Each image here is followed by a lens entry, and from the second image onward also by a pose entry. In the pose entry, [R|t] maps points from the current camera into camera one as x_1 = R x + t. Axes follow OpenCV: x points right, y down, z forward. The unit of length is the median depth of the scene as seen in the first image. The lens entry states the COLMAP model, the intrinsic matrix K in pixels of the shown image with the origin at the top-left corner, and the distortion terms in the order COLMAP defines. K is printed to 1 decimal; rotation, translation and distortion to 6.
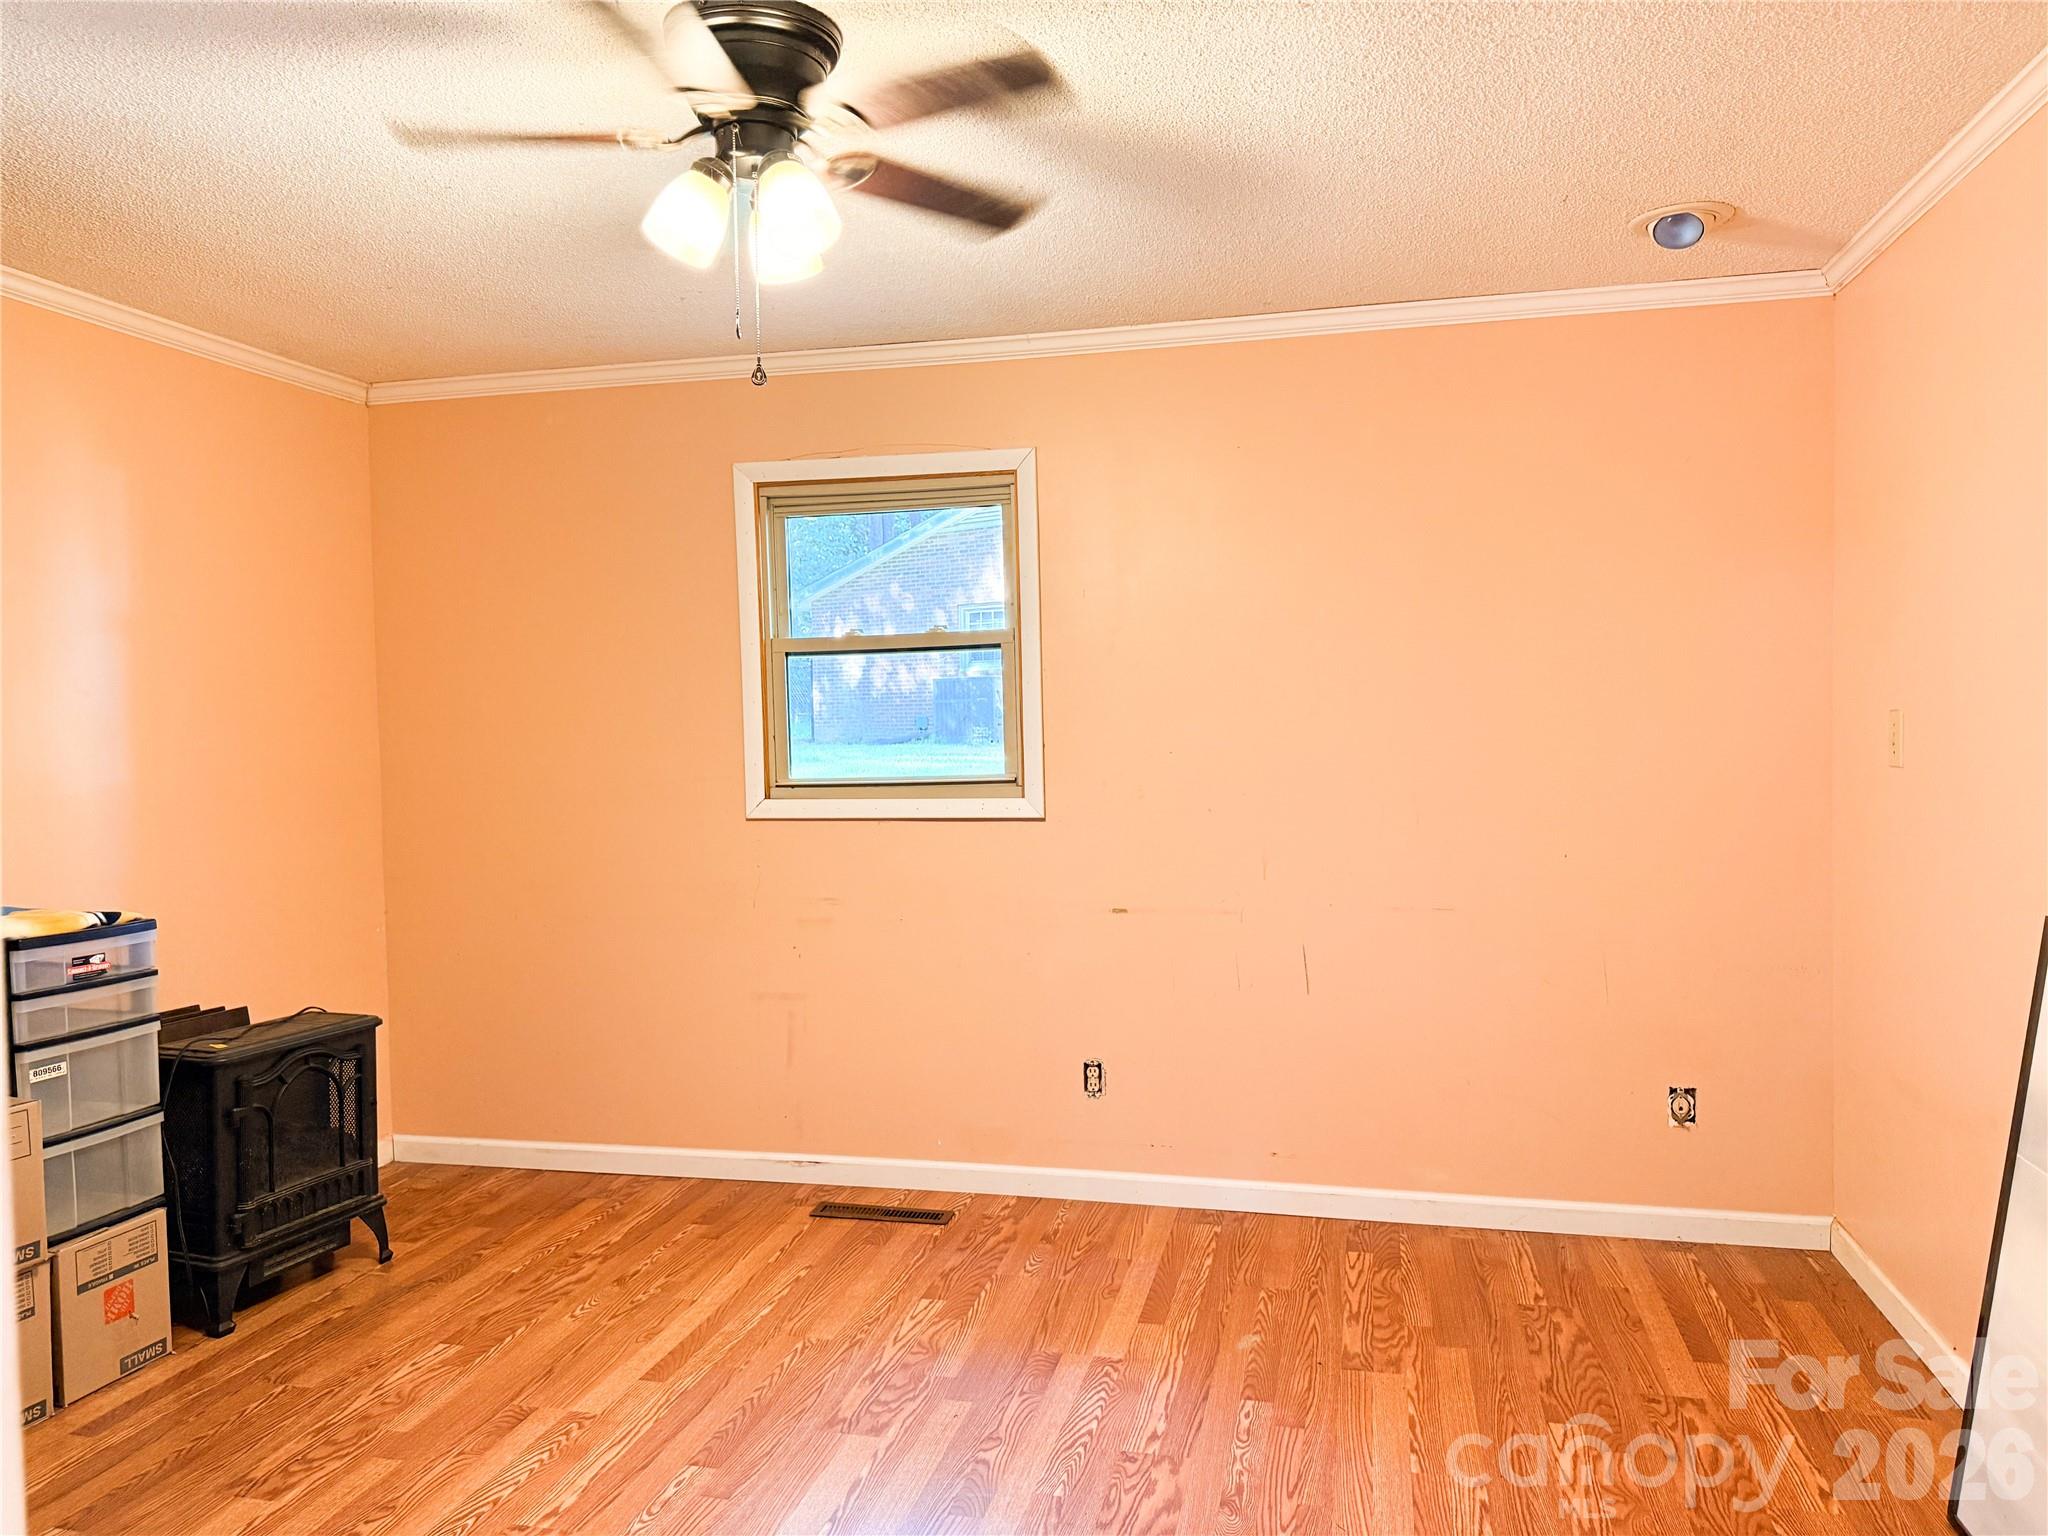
lens RADIAL K [[1448.0, 0, 1031.3], [0, 1448.0, 765.7], [0, 0, 1]] dist [0.055593, -0.069348]
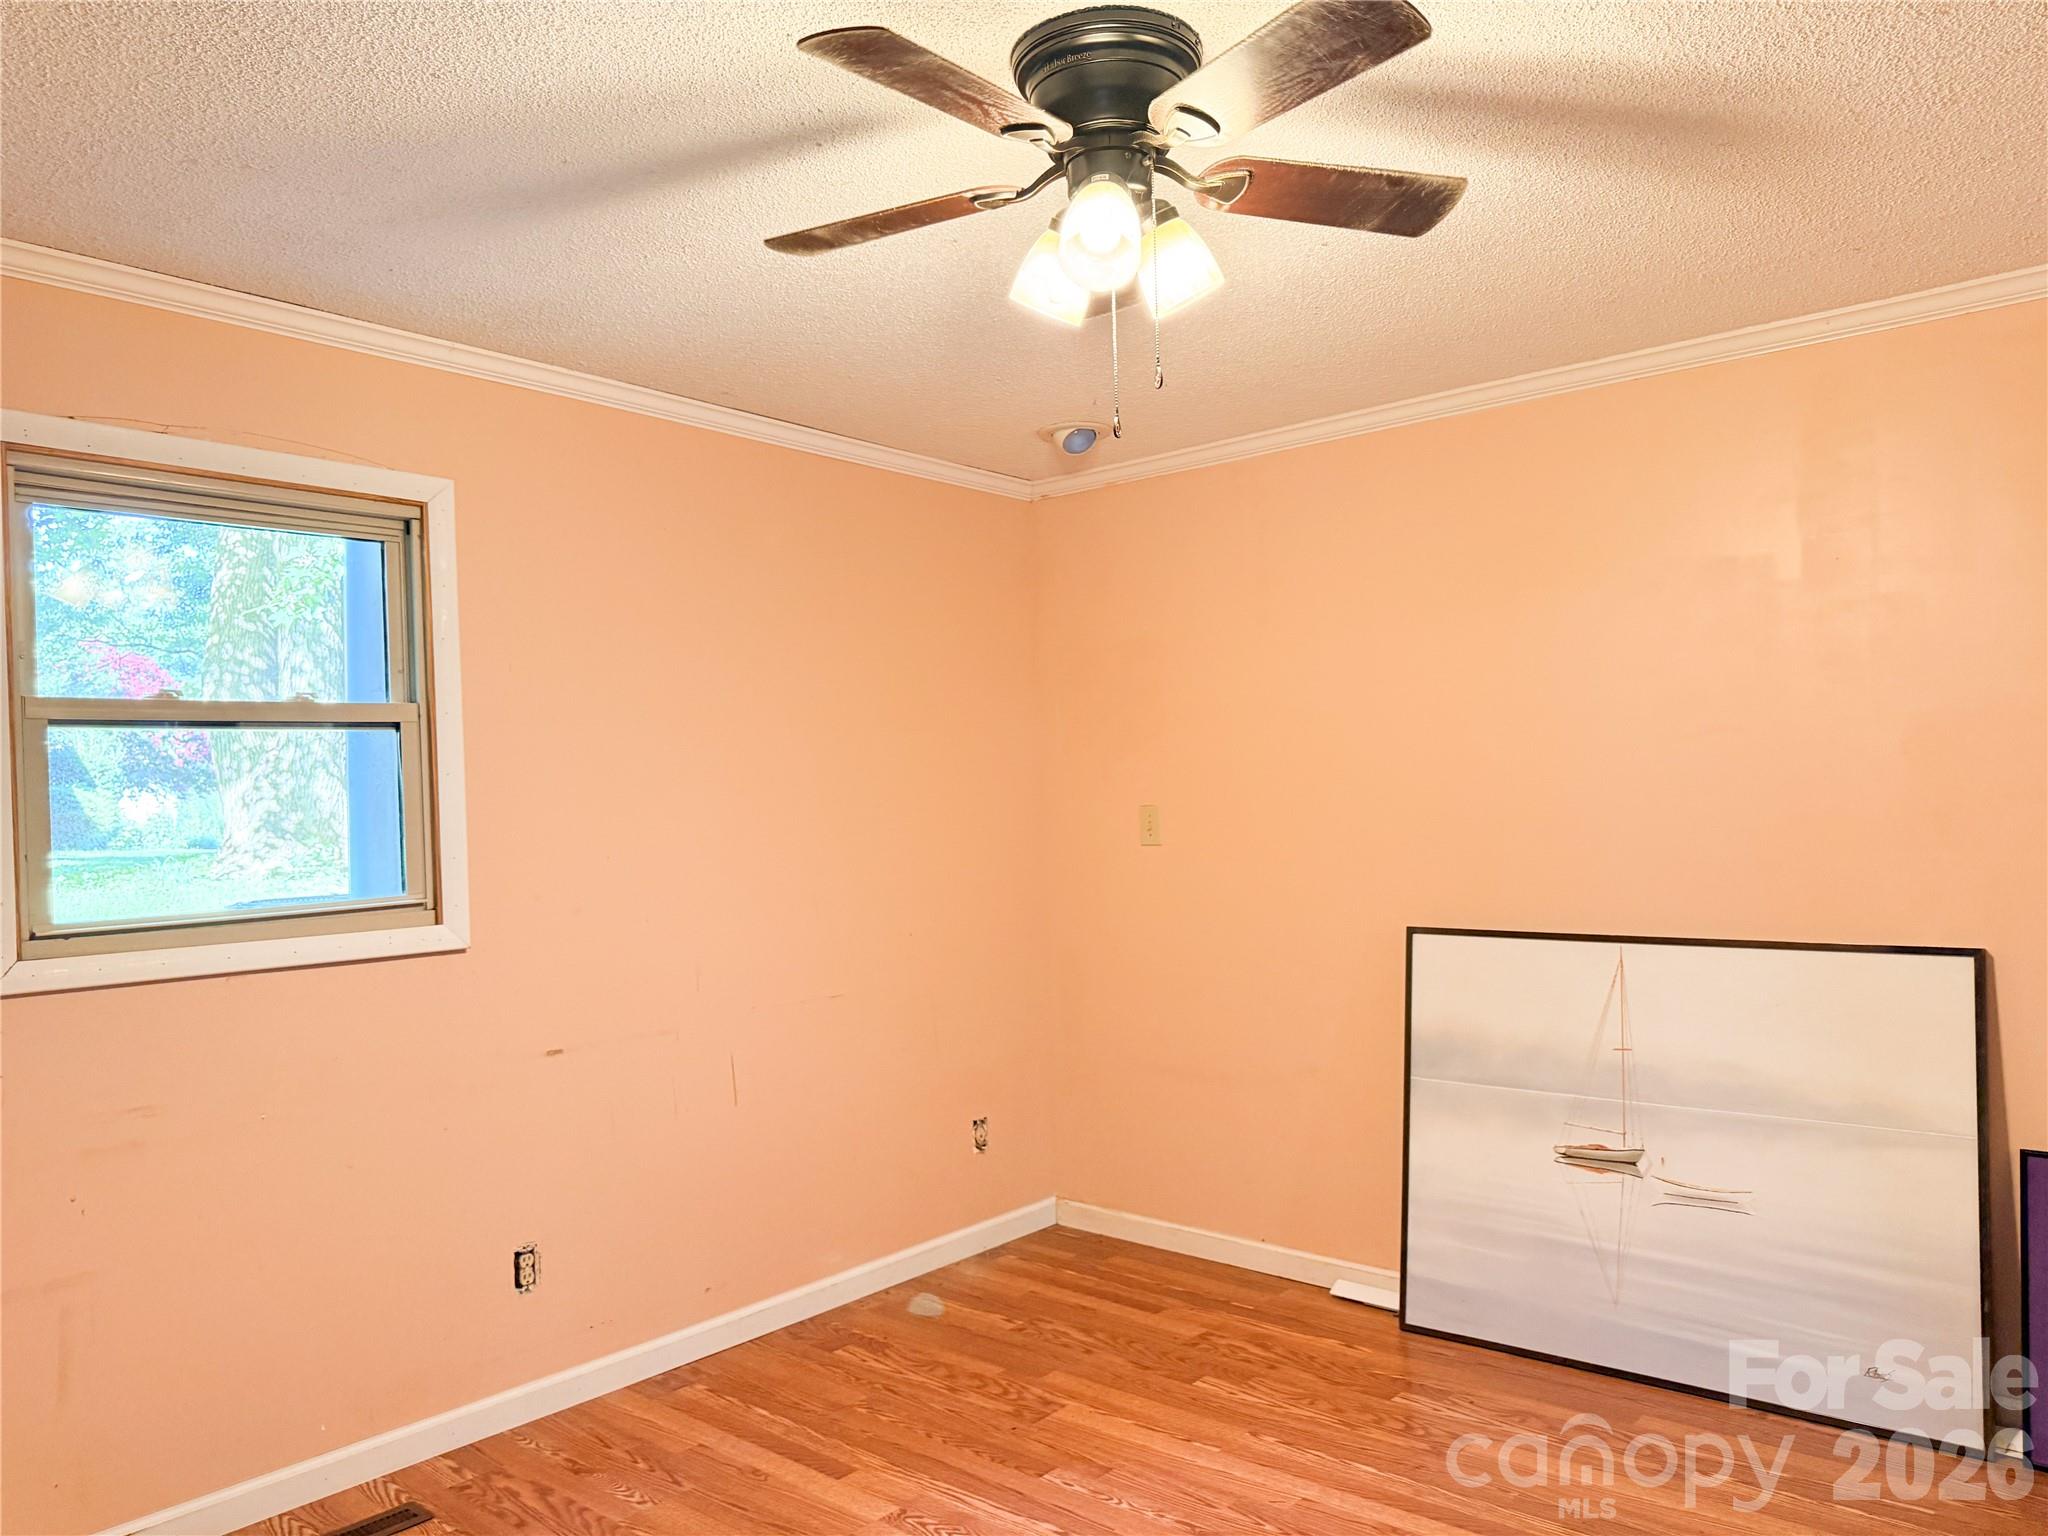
lens RADIAL K [[1448.0, 0, 1036.9], [0, 1448.0, 780.6], [0, 0, 1]] dist [0.055593, -0.069348]
pose [[0.446839, 0.018593, 0.894421, -0.688394], [0.037873, 0.998495, -0.039677, -0.014710], [-0.893812, 0.051604, 0.445462, 0.452181]]
